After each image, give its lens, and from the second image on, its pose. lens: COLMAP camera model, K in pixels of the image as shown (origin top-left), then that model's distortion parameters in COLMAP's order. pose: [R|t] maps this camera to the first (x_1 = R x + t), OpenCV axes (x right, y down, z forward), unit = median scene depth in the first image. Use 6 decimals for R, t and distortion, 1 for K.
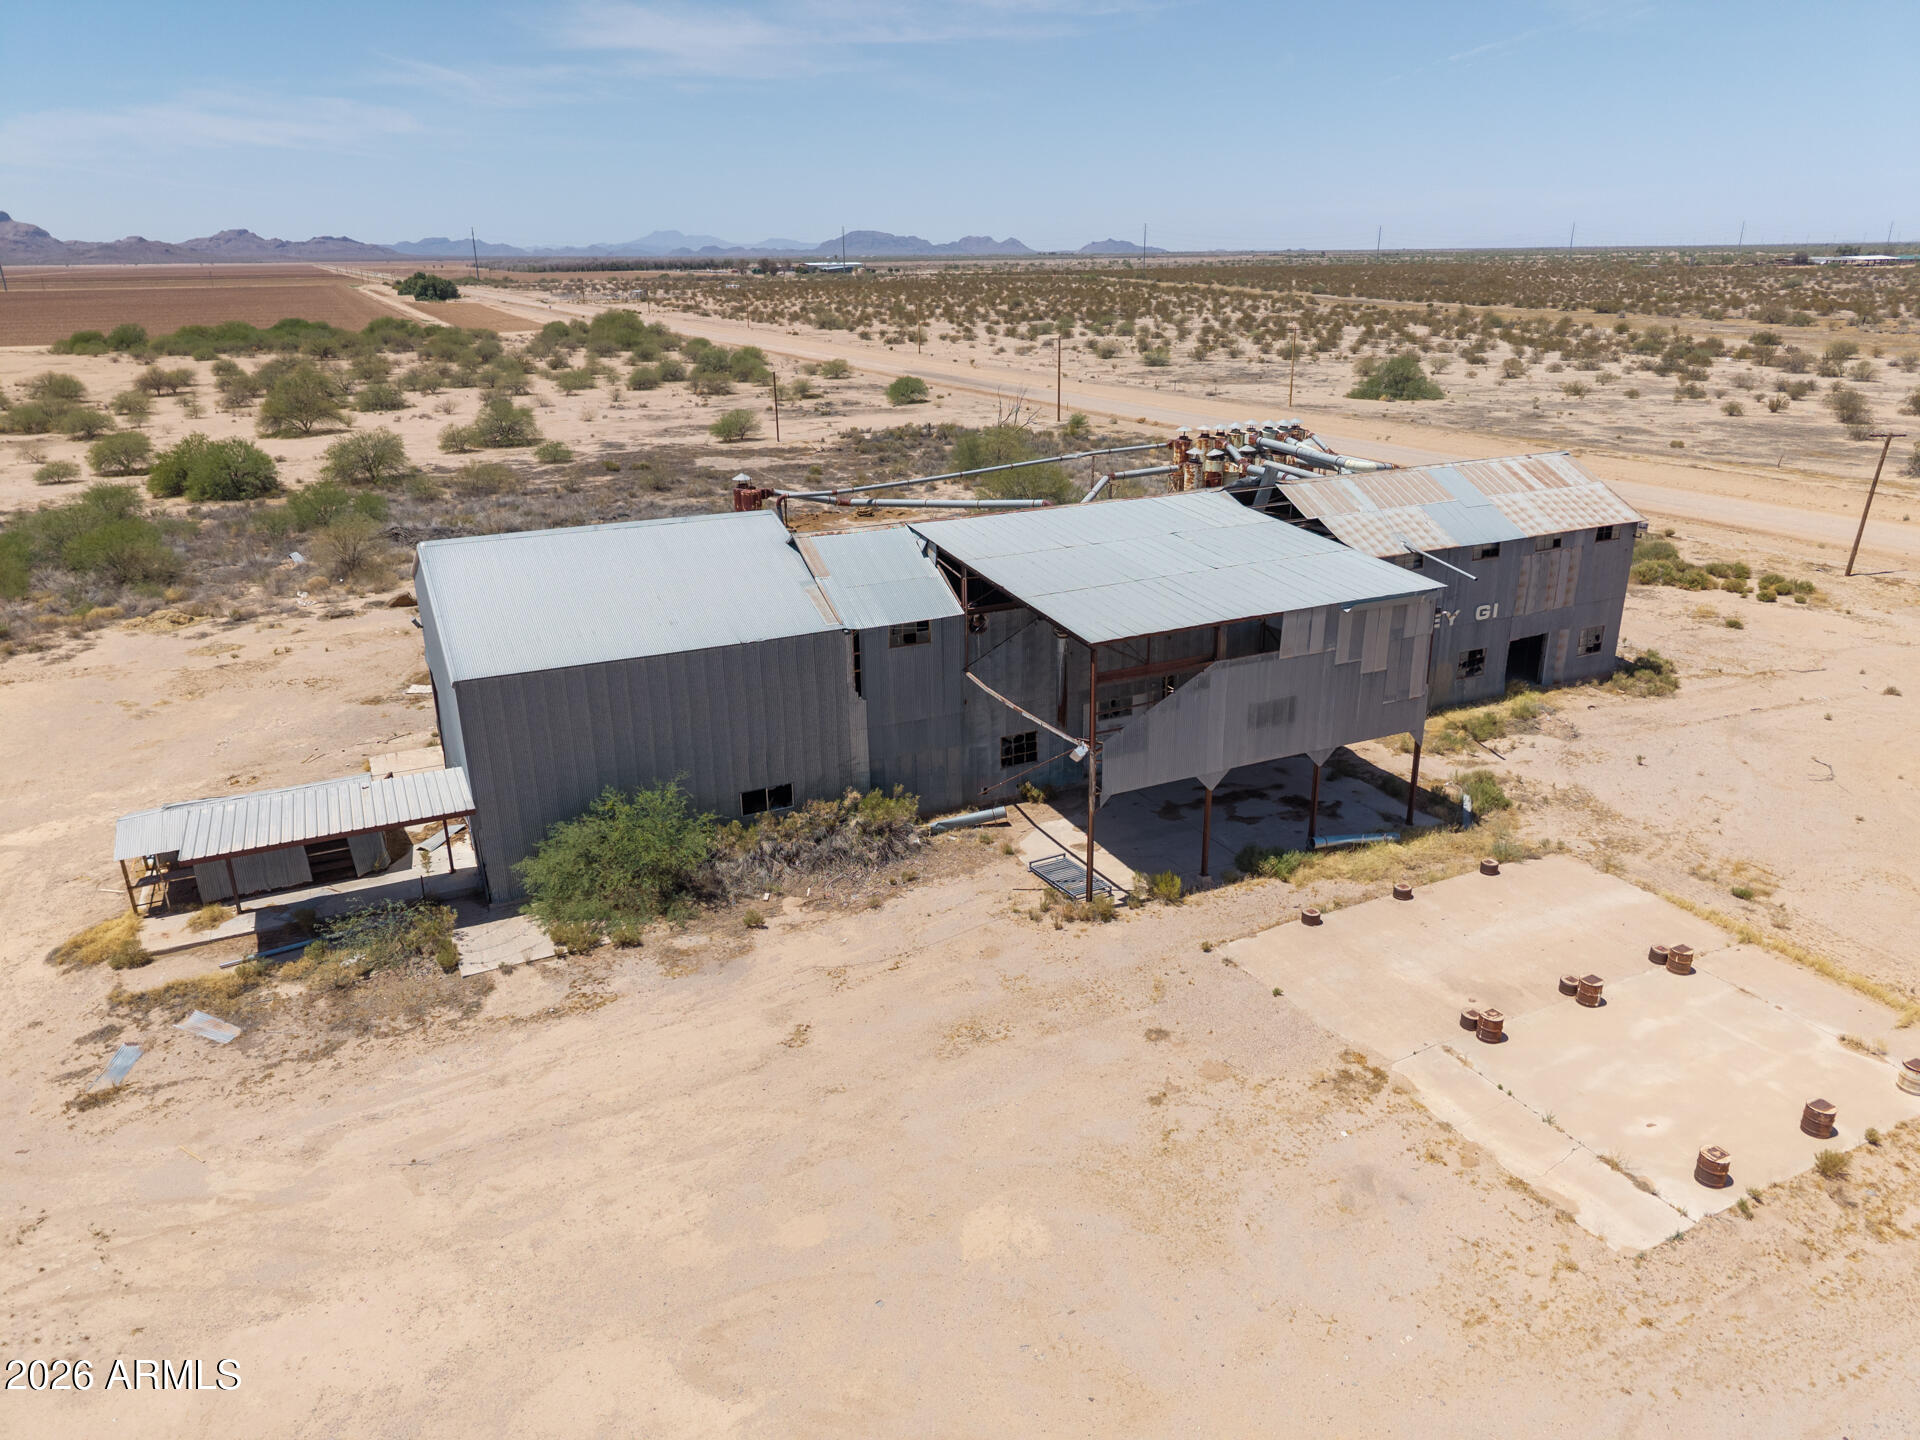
lens RADIAL K [[1274.5, 0, 951.2], [0, 1274.5, 722.8], [0, 0, 1]] dist [0.019041, -0.018192]
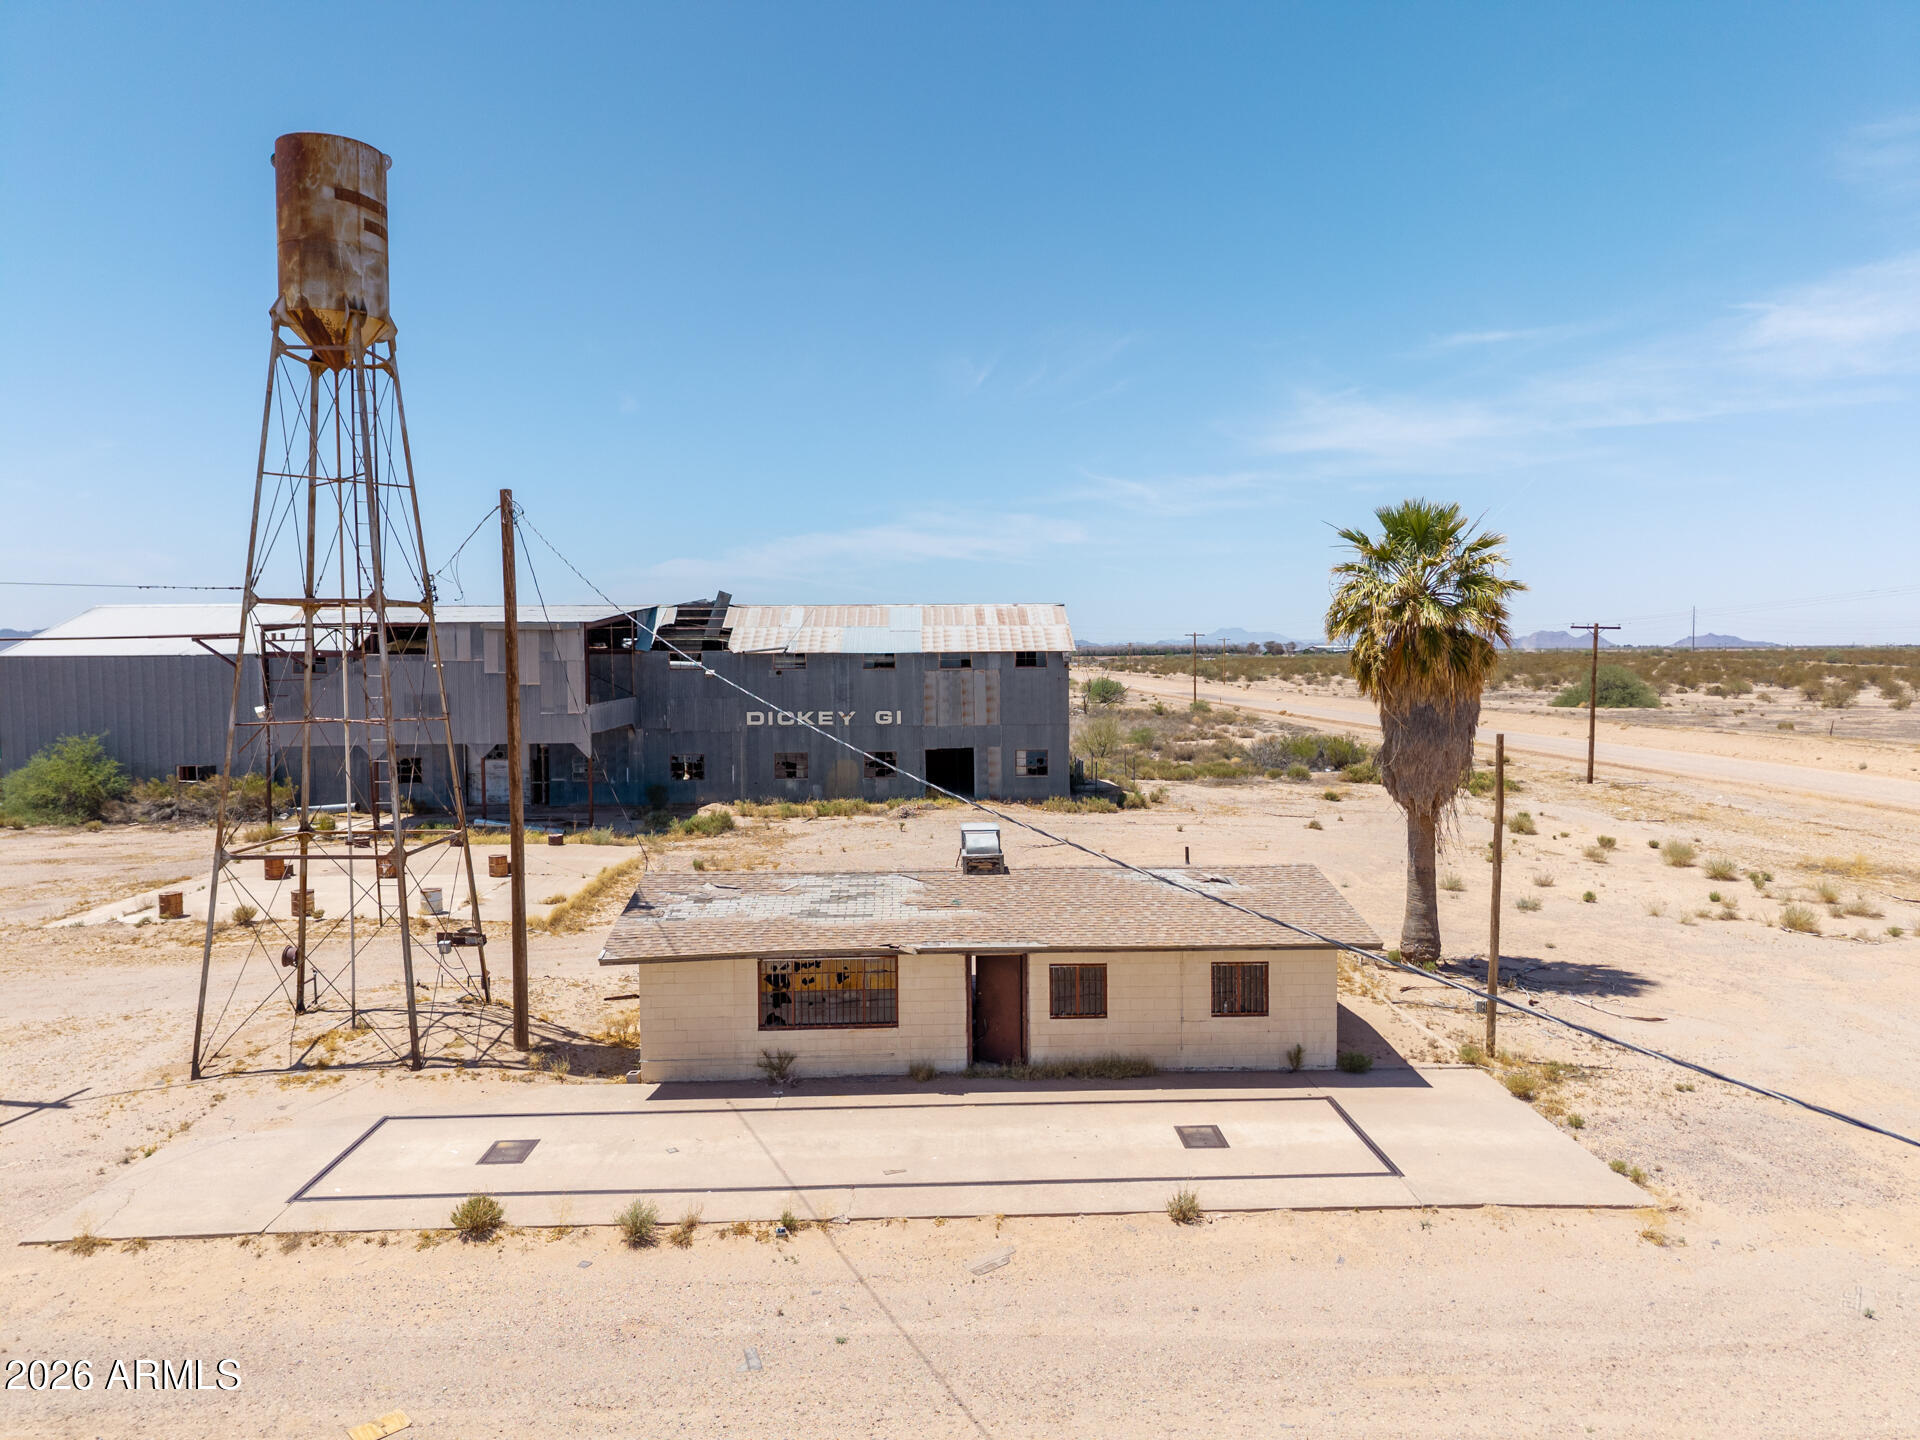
lens RADIAL K [[1272.7, 0, 956.2], [0, 1272.7, 720.7], [0, 0, 1]] dist [0.041811, -0.041620]
pose [[0.913169, 0.033006, -0.406241, 1.233205], [-0.146676, 0.956550, -0.251989, 0.250269], [0.380273, 0.289695, 0.878333, 0.061007]]
